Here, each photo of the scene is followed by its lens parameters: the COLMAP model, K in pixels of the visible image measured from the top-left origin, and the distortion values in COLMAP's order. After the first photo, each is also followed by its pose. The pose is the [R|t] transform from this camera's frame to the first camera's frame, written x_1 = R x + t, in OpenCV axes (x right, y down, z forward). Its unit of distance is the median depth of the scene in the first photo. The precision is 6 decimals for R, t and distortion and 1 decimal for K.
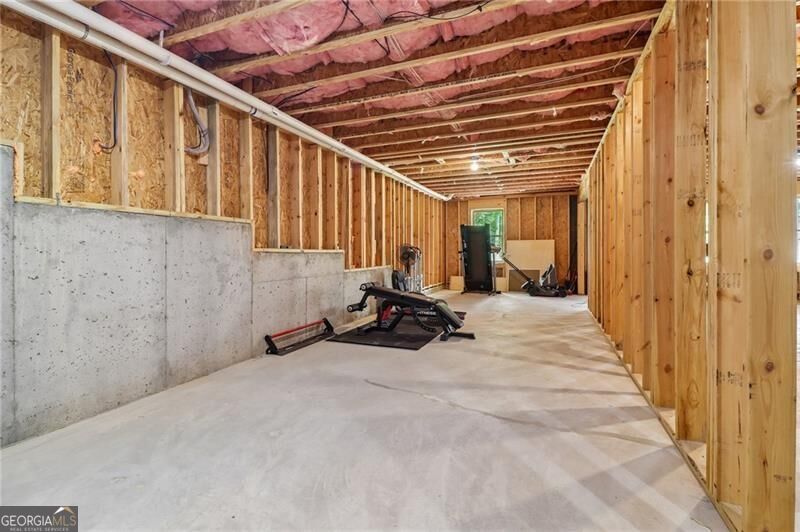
lens RADIAL K [[371.9, 0, 394.4], [0, 371.9, 254.7], [0, 0, 1]] dist [0.013420, -0.002978]
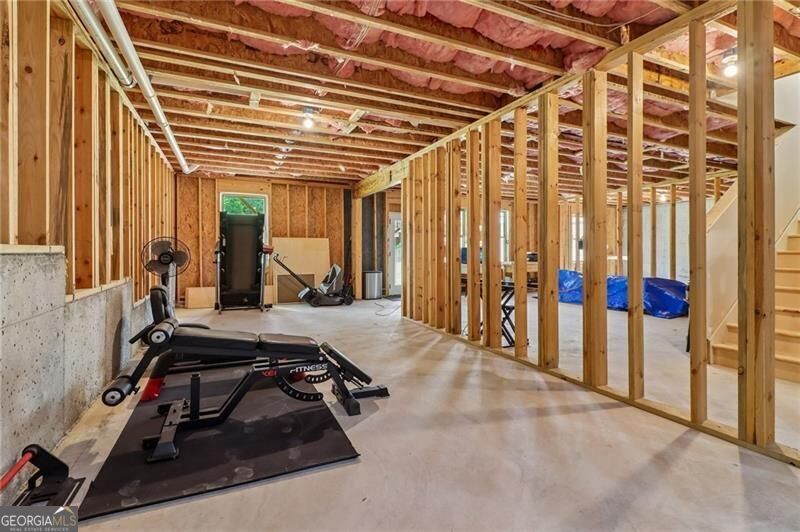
lens RADIAL K [[389.0, 0, 405.5], [0, 389.0, 252.5], [0, 0, 1]] dist [-0.002367, -0.001749]
pose [[0.671101, 0.003979, 0.741355, -0.172414], [-0.000115, 0.999986, -0.005263, -0.003689], [-0.741366, 0.003447, 0.671092, 0.395836]]
